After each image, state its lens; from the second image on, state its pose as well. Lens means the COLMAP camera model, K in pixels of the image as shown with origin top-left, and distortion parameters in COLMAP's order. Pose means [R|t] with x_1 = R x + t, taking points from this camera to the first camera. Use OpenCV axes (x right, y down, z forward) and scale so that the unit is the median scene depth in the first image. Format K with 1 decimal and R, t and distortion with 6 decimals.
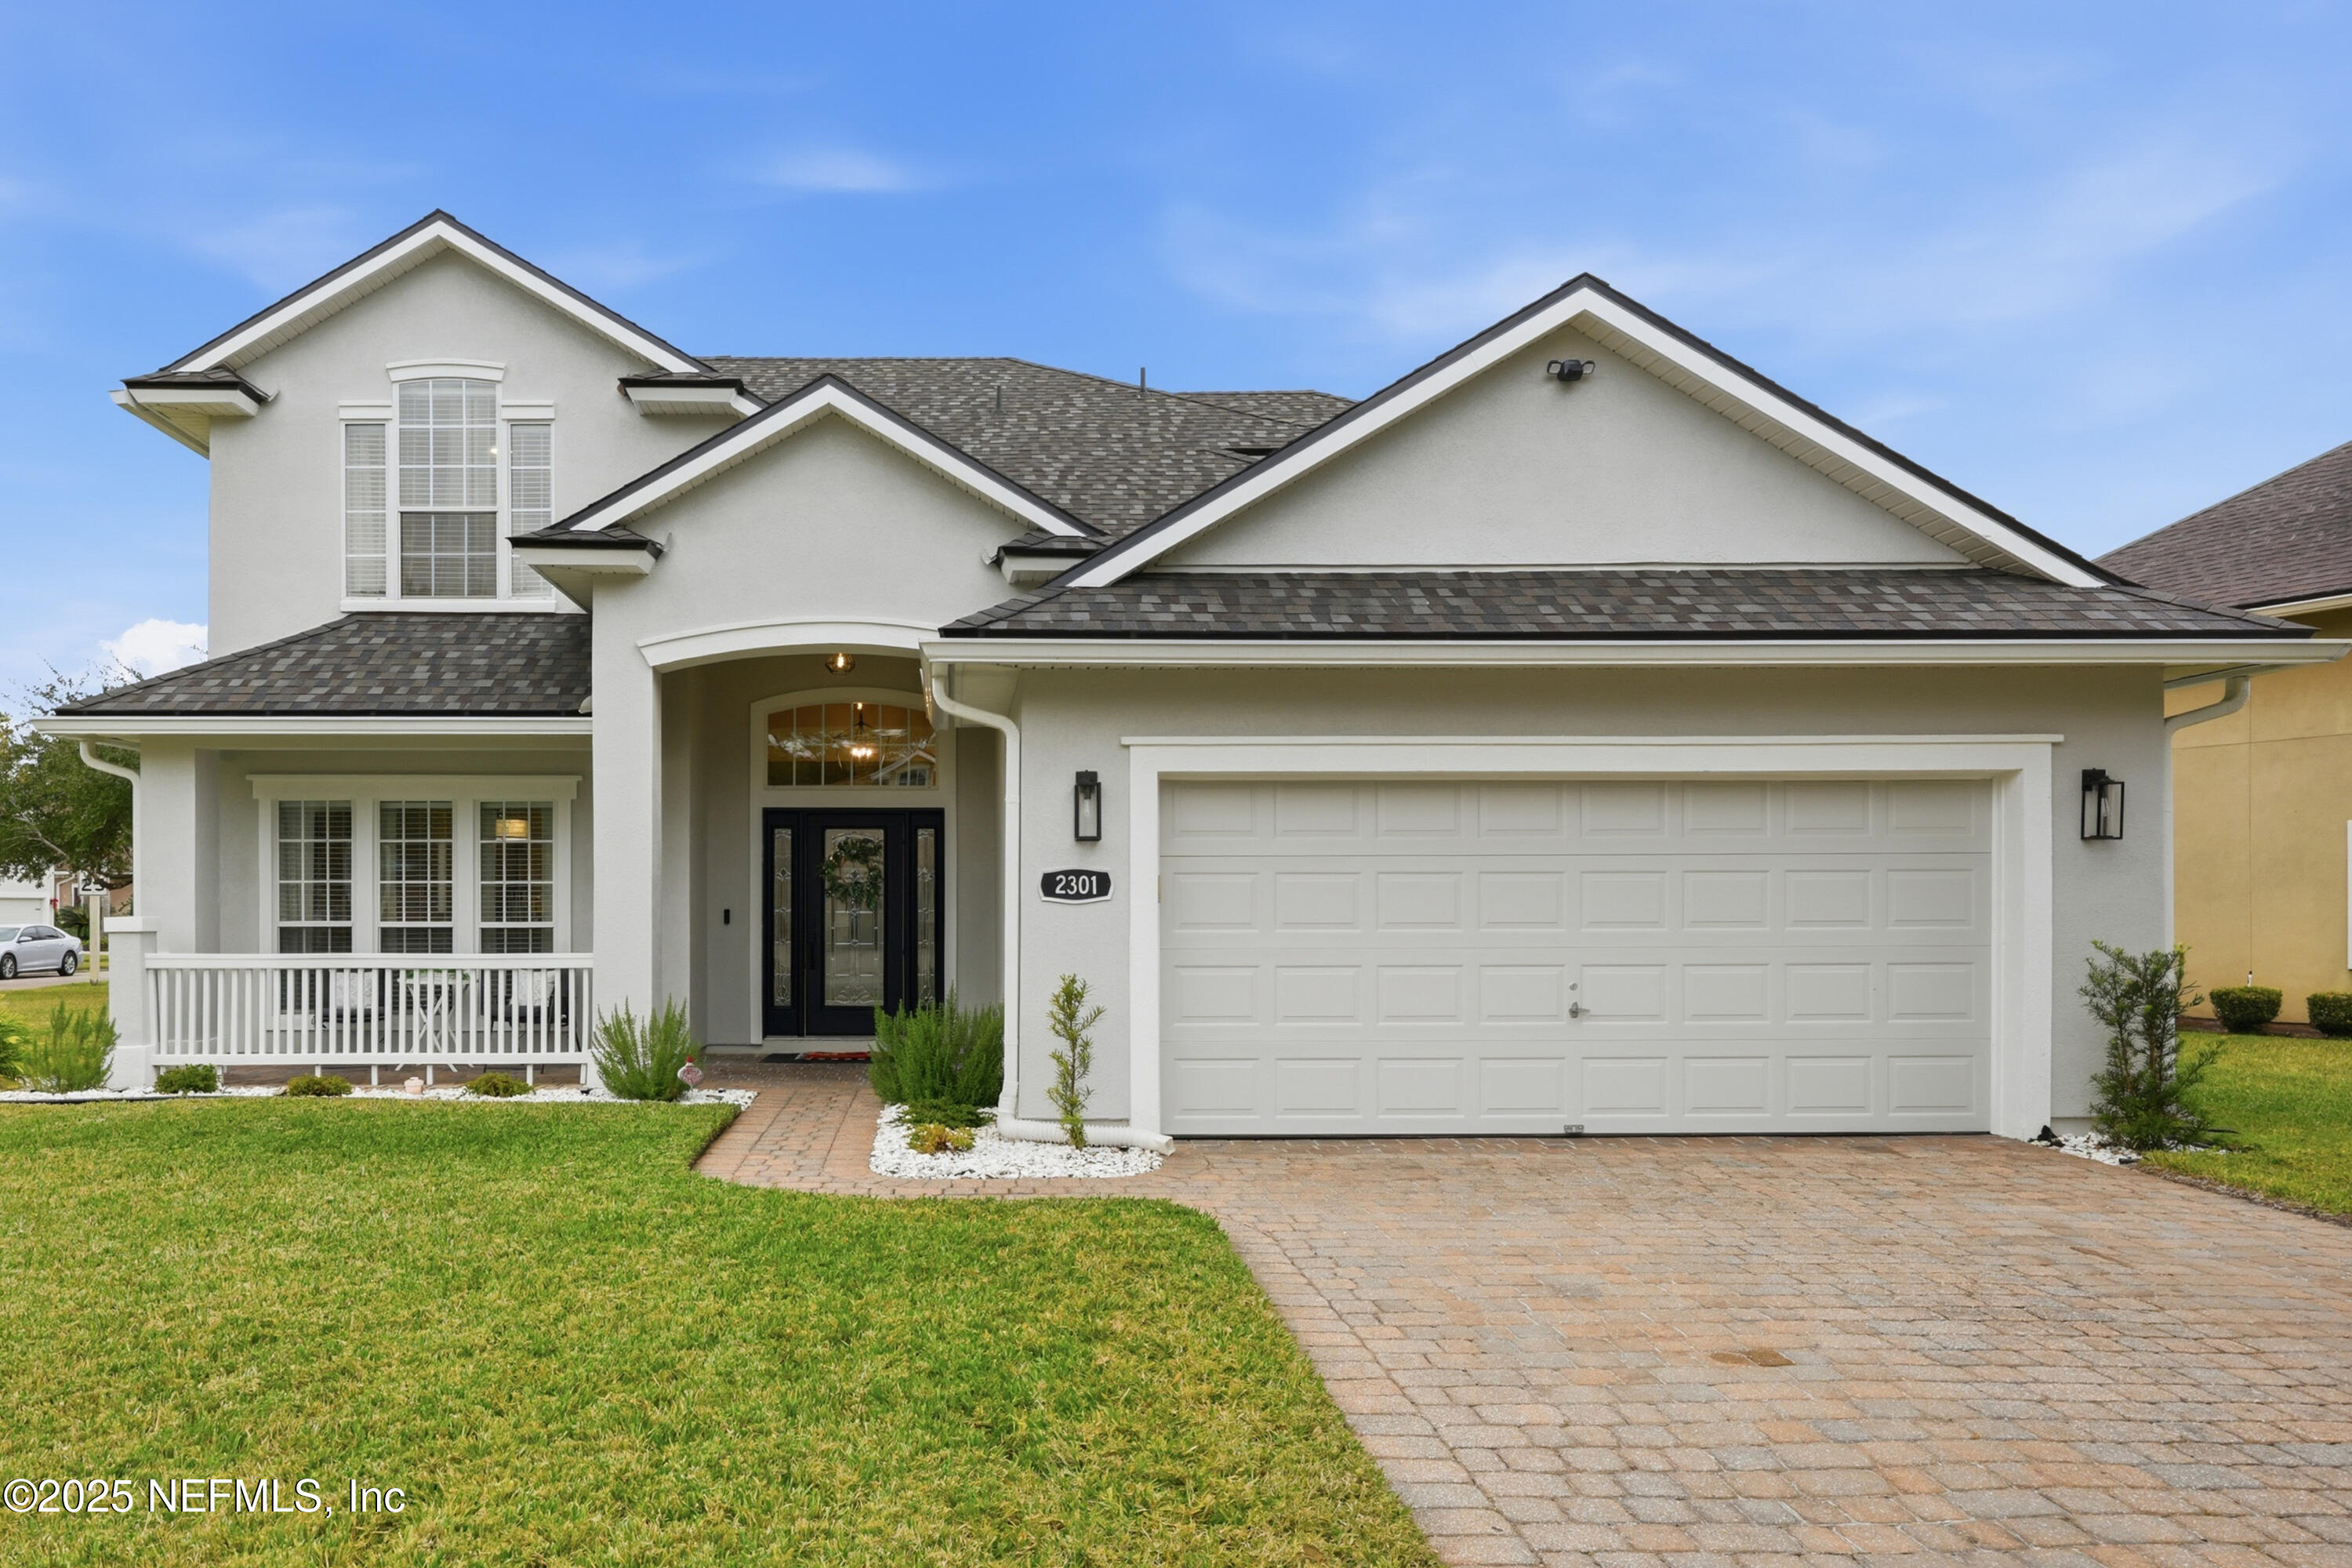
lens RADIAL K [[1651.0, 0, 933.1], [0, 1651.0, 893.4], [0, 0, 1]] dist [-0.024686, 0.001425]
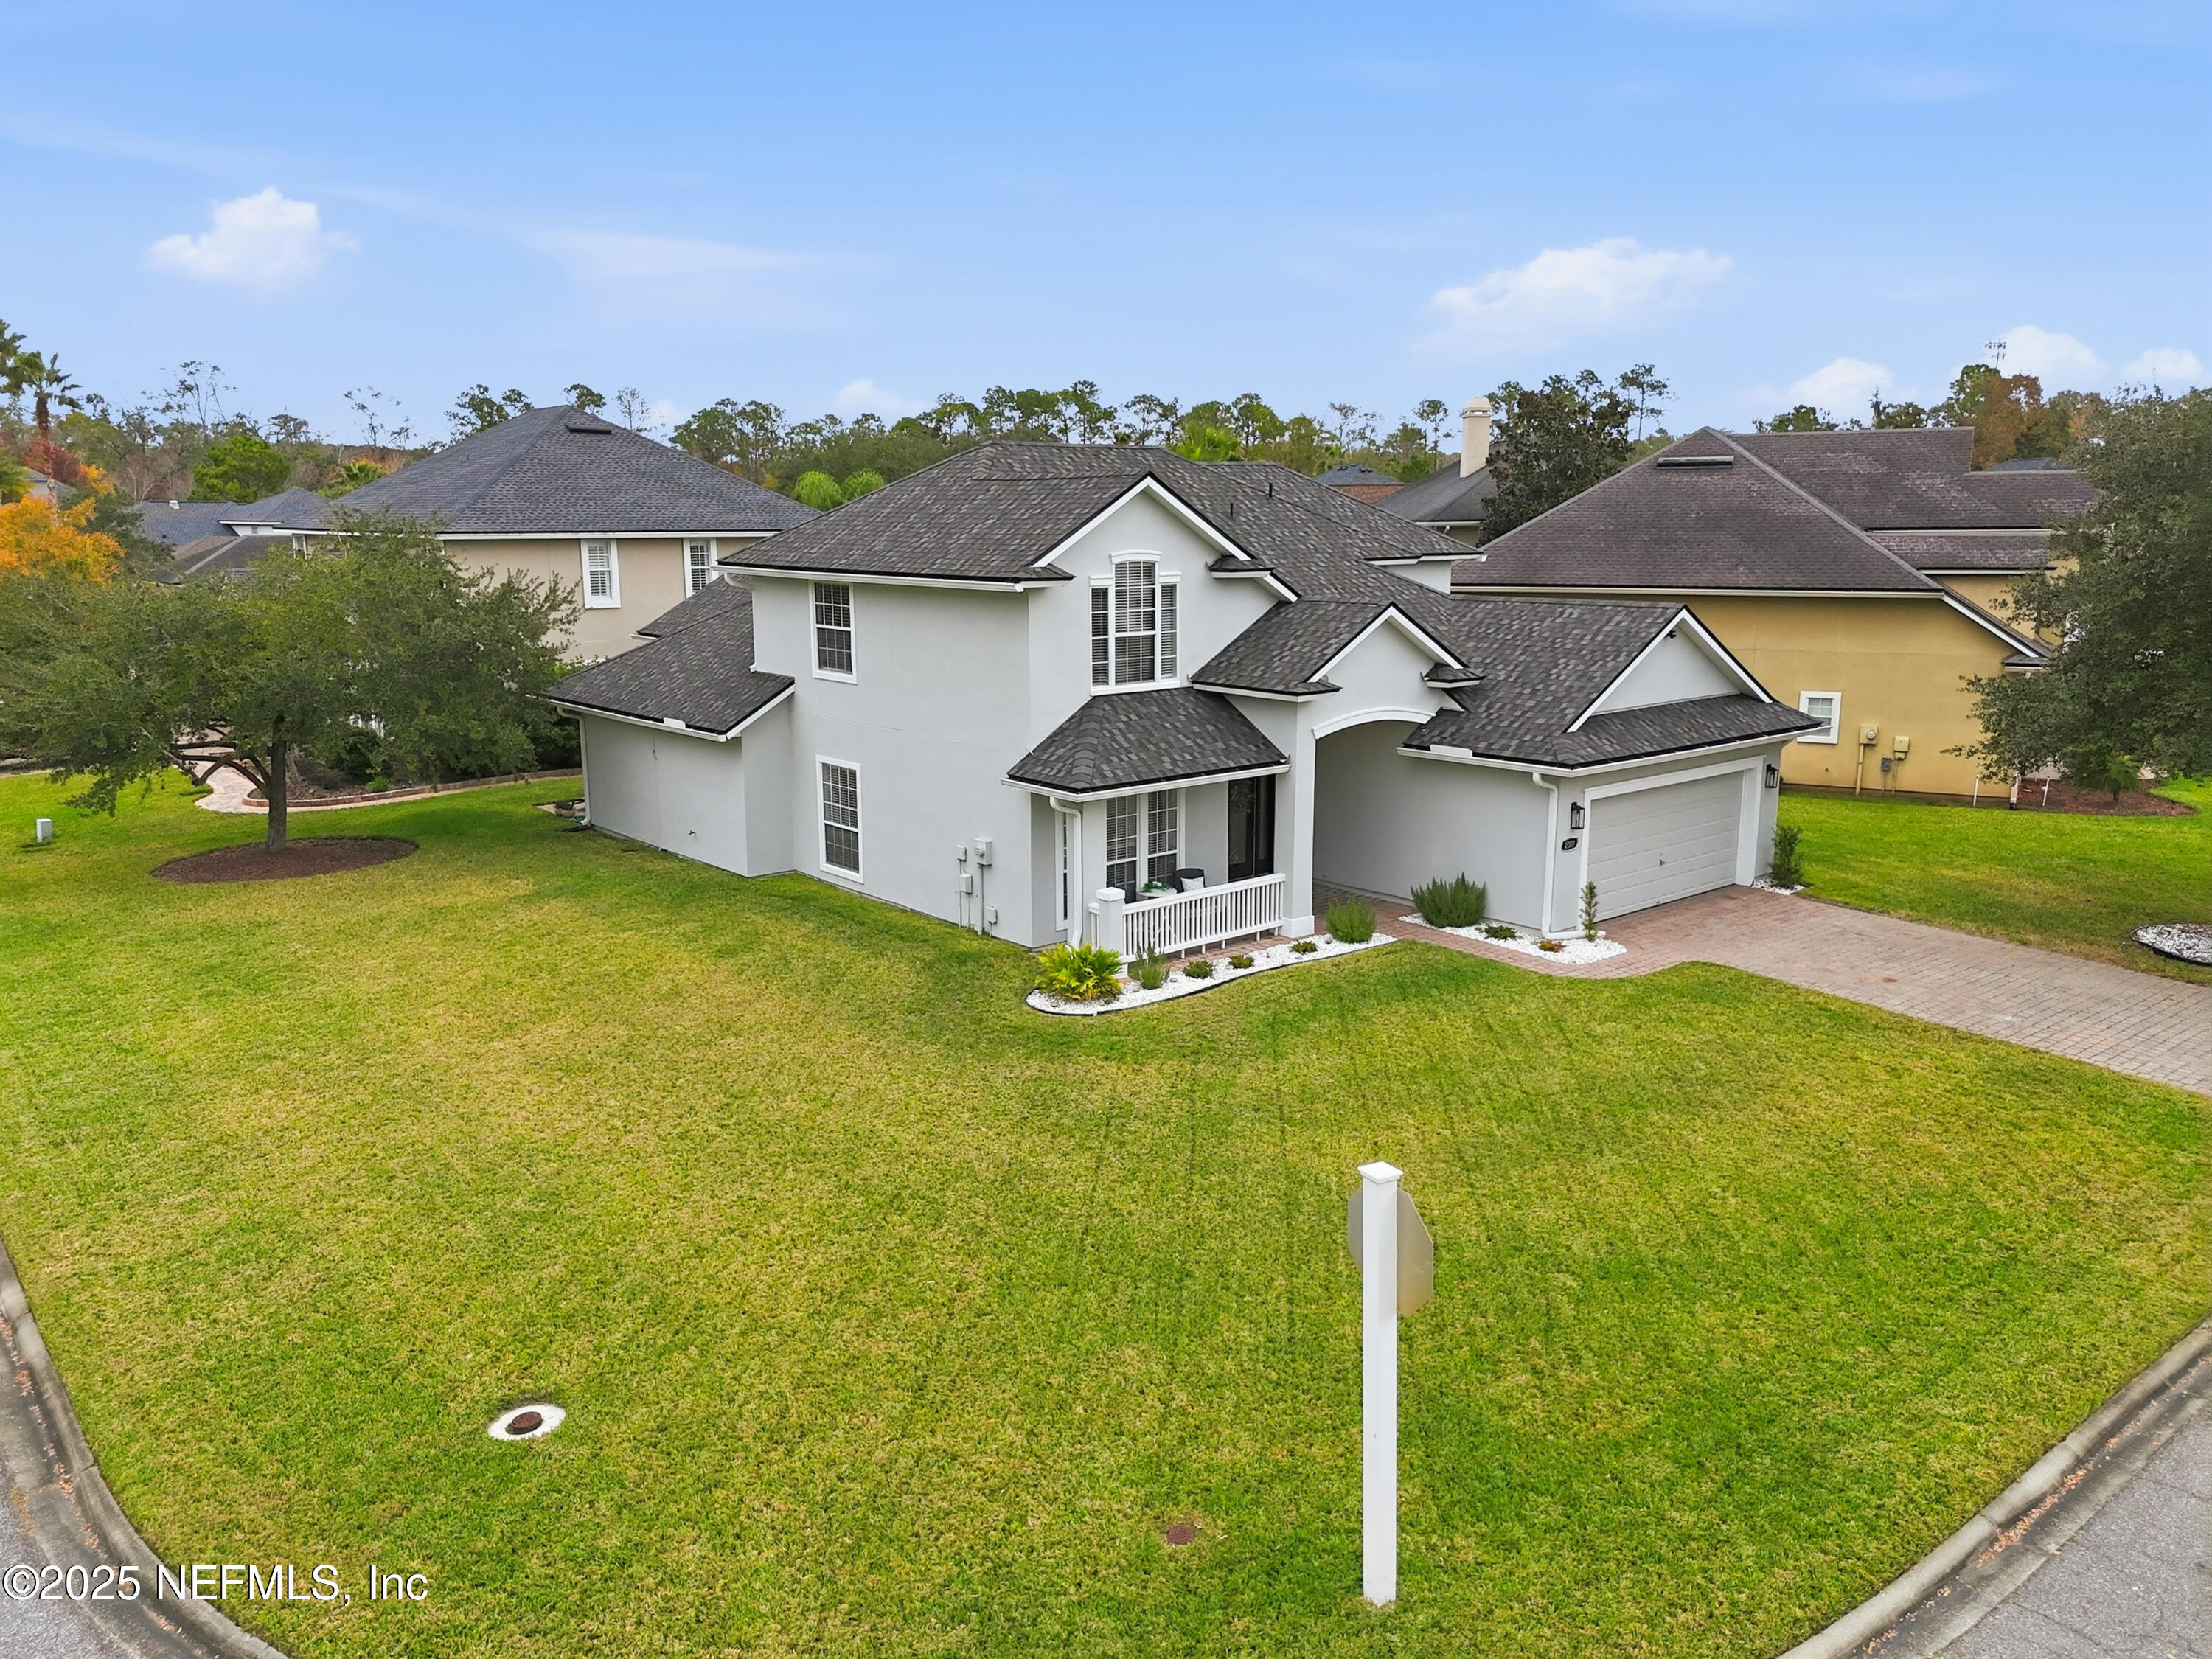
lens RADIAL K [[1611.7, 0, 1085.1], [0, 1611.7, 822.2], [0, 0, 1]] dist [0.063071, -0.048376]
pose [[0.766247, -0.123733, 0.630521, -1.820939], [-0.000724, 0.981117, 0.193414, -0.460387], [-0.642546, -0.148659, 0.751688, -0.400467]]
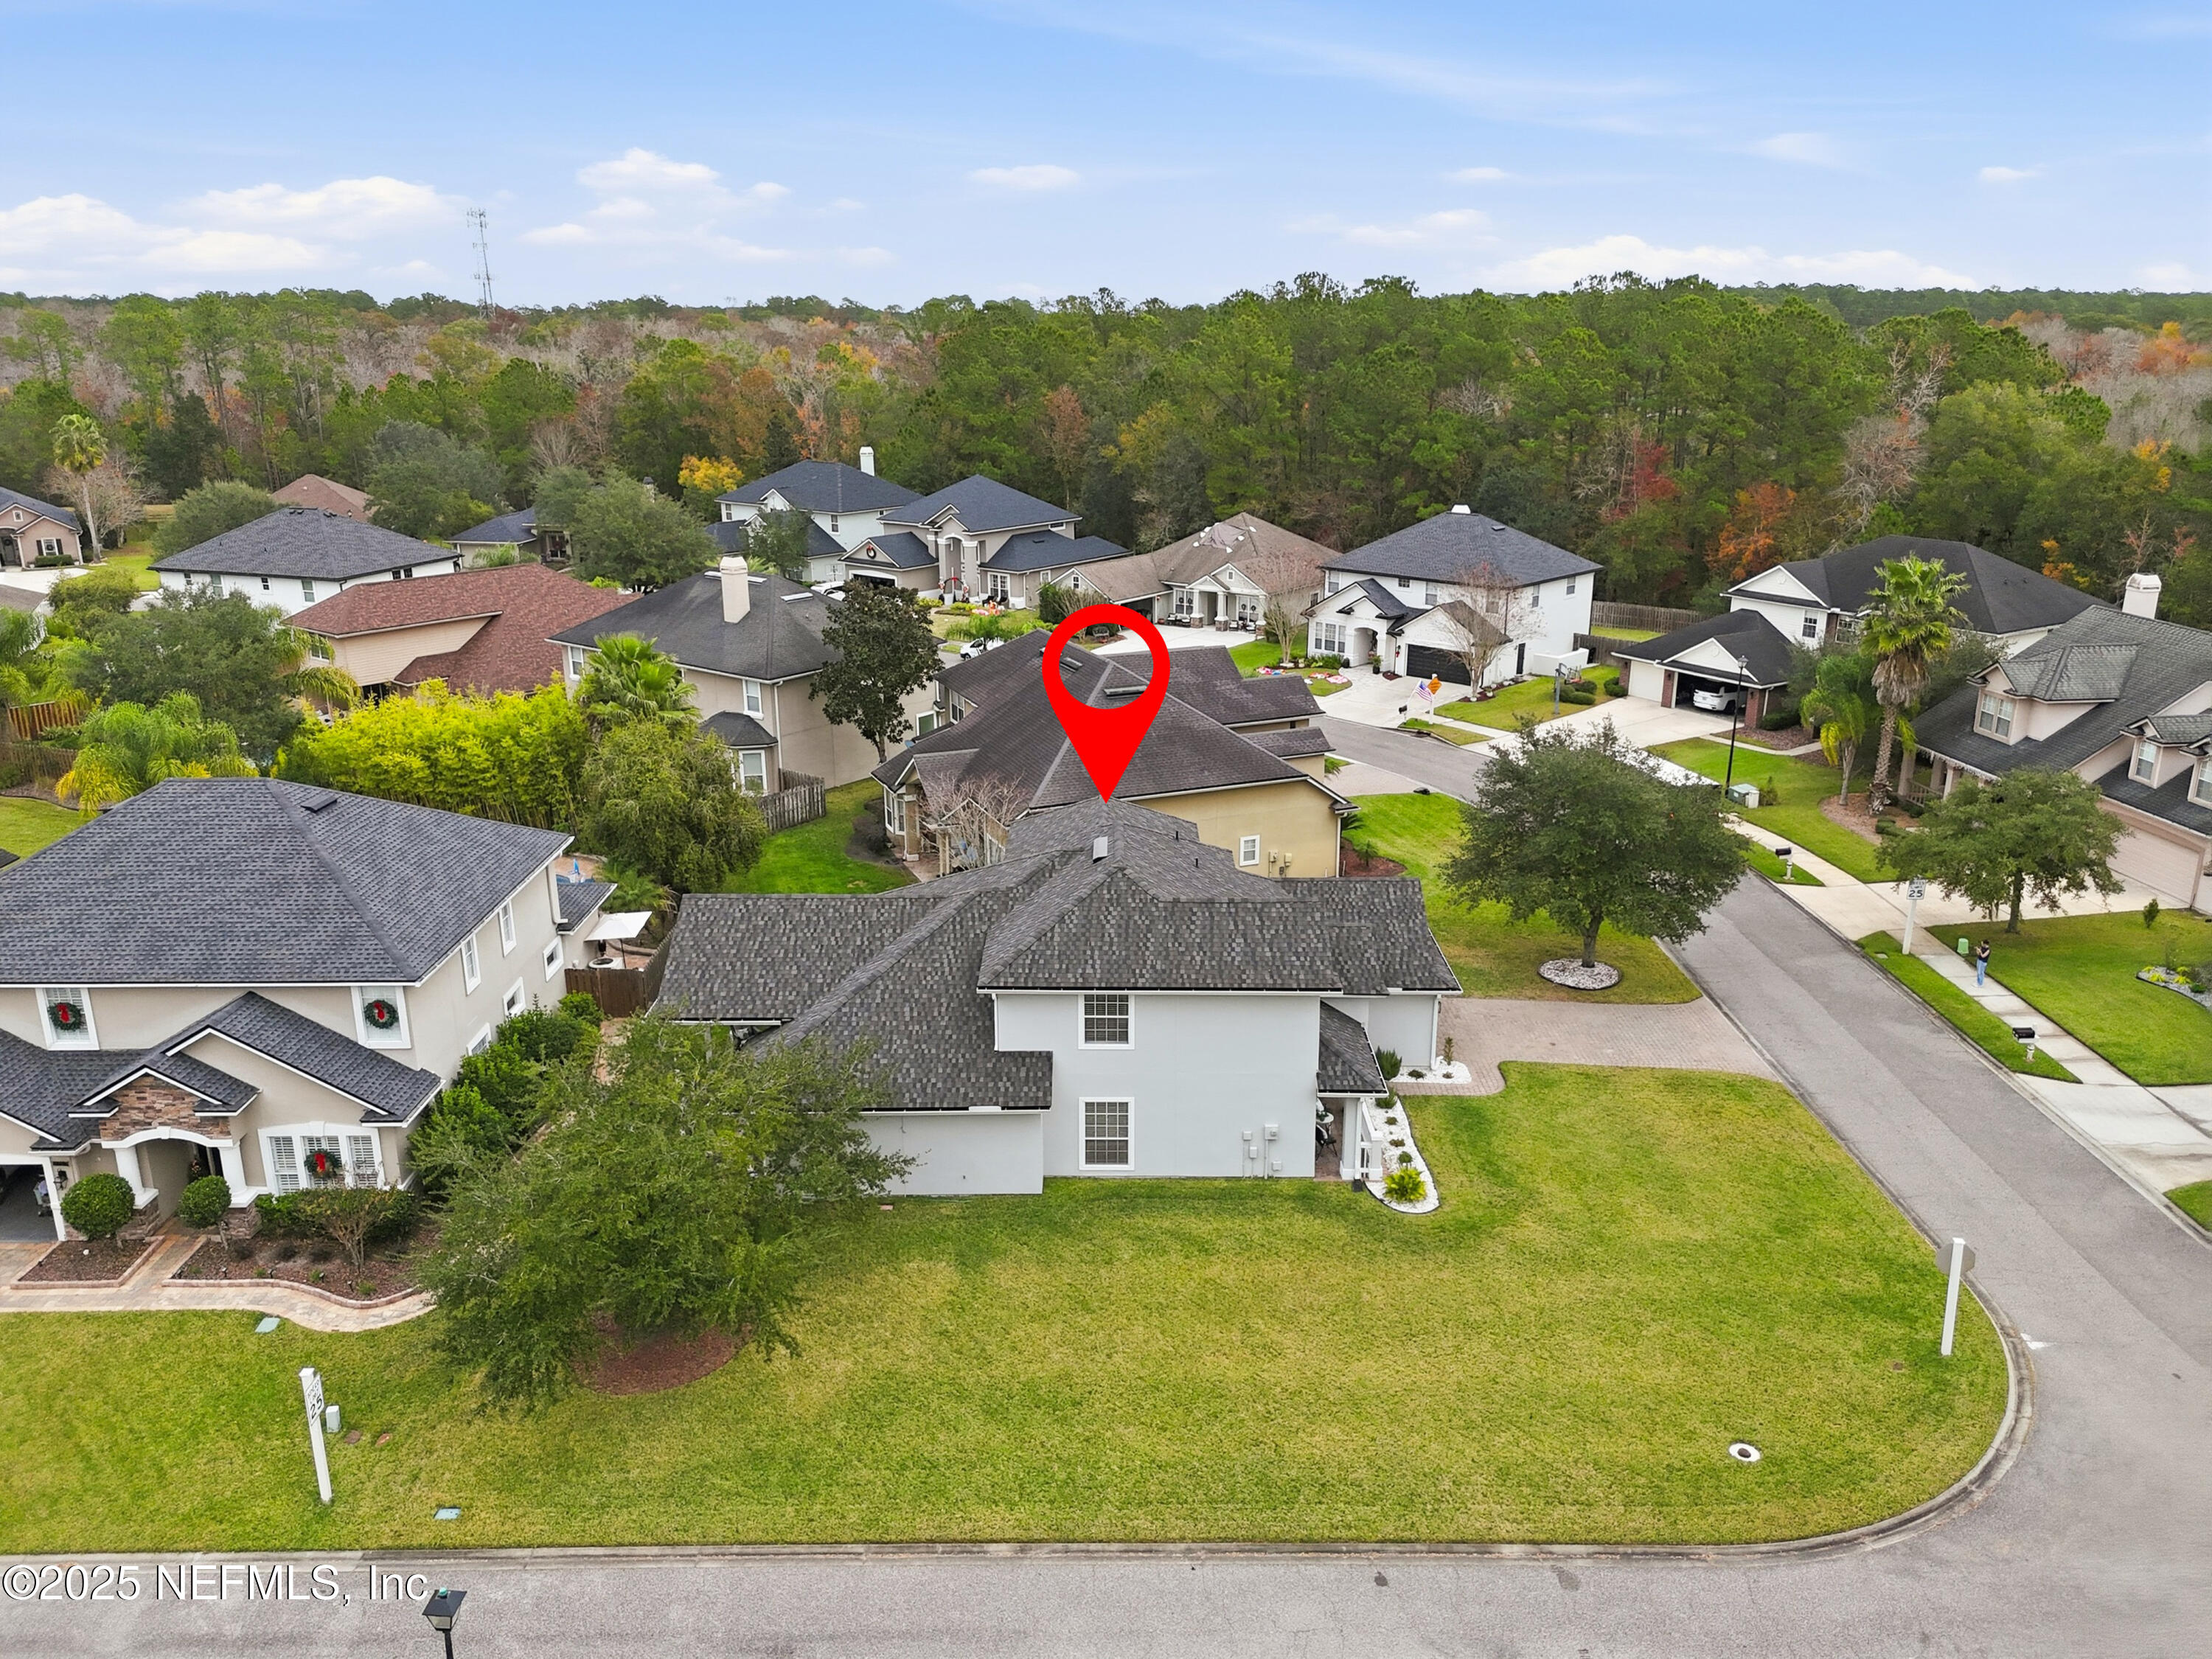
lens RADIAL K [[1611.7, 0, 1106.1], [0, 1611.7, 827.6], [0, 0, 1]] dist [0.063071, -0.048376]
pose [[-0.003984, -0.290866, 0.956755, -3.907324], [-0.008346, 0.956739, 0.290827, -1.747370], [-0.999957, -0.006827, -0.006239, 1.740834]]
